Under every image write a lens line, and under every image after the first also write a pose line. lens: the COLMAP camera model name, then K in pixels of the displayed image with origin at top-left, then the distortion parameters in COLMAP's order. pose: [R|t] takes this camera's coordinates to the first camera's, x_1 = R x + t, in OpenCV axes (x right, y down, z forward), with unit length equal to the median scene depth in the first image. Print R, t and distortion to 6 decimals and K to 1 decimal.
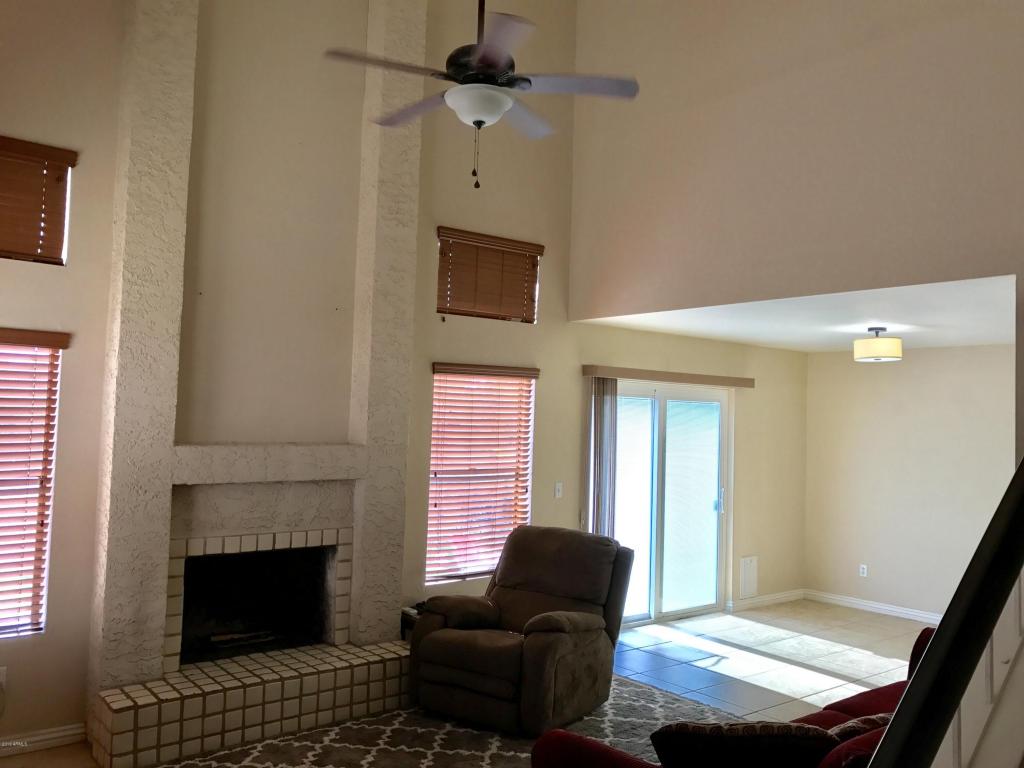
lens RADIAL K [[840.9, 0, 516.6], [0, 840.9, 378.4], [0, 0, 1]] dist [0.028750, -0.021928]
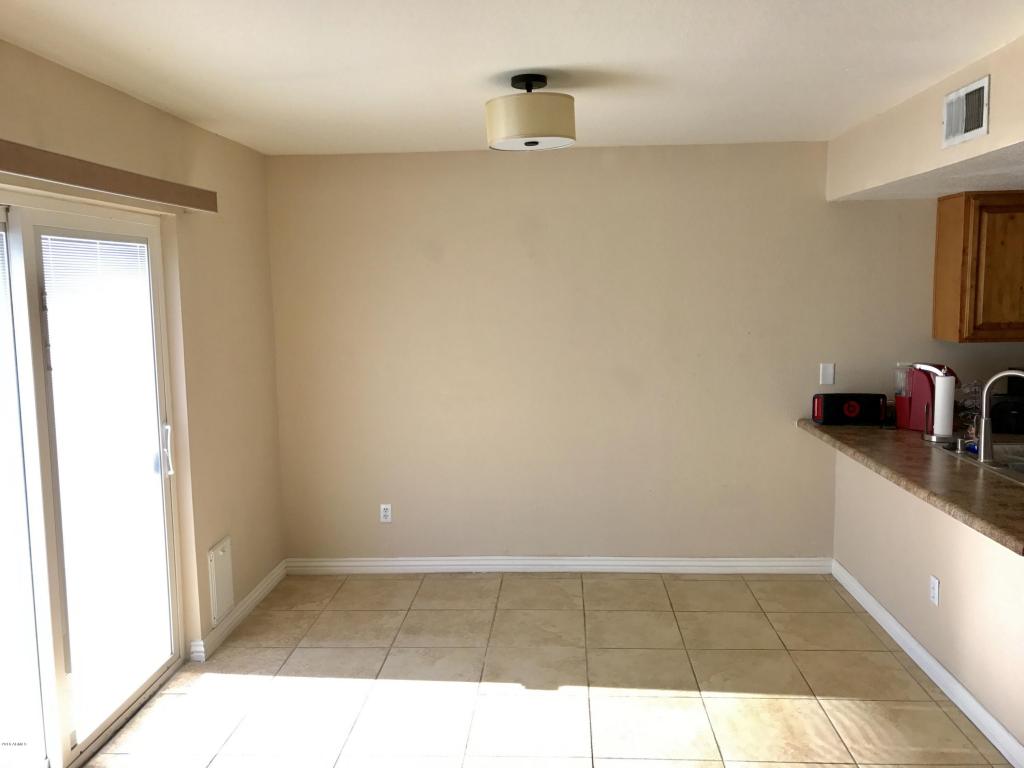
lens RADIAL K [[840.9, 0, 515.2], [0, 840.9, 377.3], [0, 0, 1]] dist [0.028750, -0.021928]
pose [[0.668596, -0.125467, 0.732965, 0.028552], [0.012372, 0.987404, 0.157736, 0.030888], [-0.743523, -0.096393, 0.661726, 0.539893]]
